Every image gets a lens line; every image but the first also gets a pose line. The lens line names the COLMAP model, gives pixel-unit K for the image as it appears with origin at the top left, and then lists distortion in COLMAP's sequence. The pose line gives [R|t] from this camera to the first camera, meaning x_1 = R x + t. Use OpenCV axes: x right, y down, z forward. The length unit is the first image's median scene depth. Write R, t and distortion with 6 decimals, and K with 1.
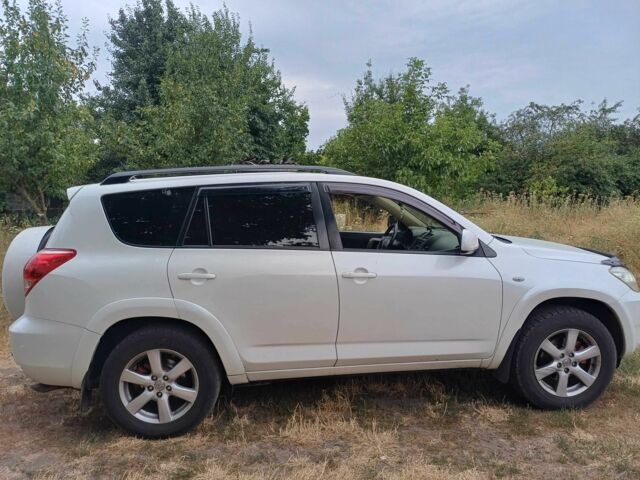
lens RADIAL K [[432.8, 0, 320.0], [0, 432.8, 240.0], [0, 0, 1]] dist [0.006460, 0.002042]
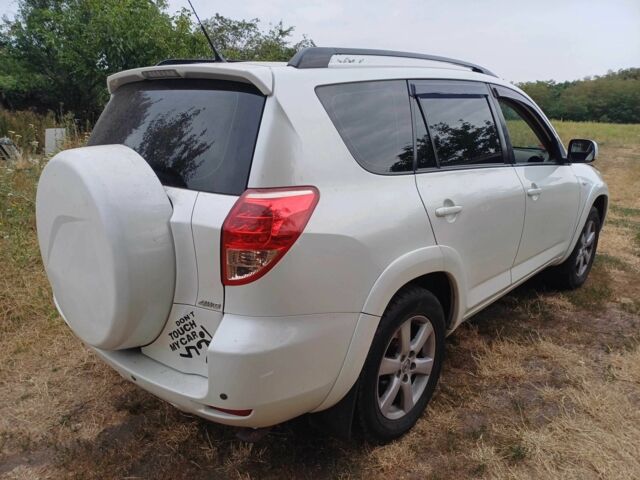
lens RADIAL K [[432.8, 0, 320.0], [0, 432.8, 240.0], [0, 0, 1]] dist [0.006460, 0.002042]
pose [[0.786962, -0.148366, 0.598898, -0.882389], [0.030475, 0.978820, 0.202440, -0.021605], [-0.616248, -0.141061, 0.774816, 0.555892]]
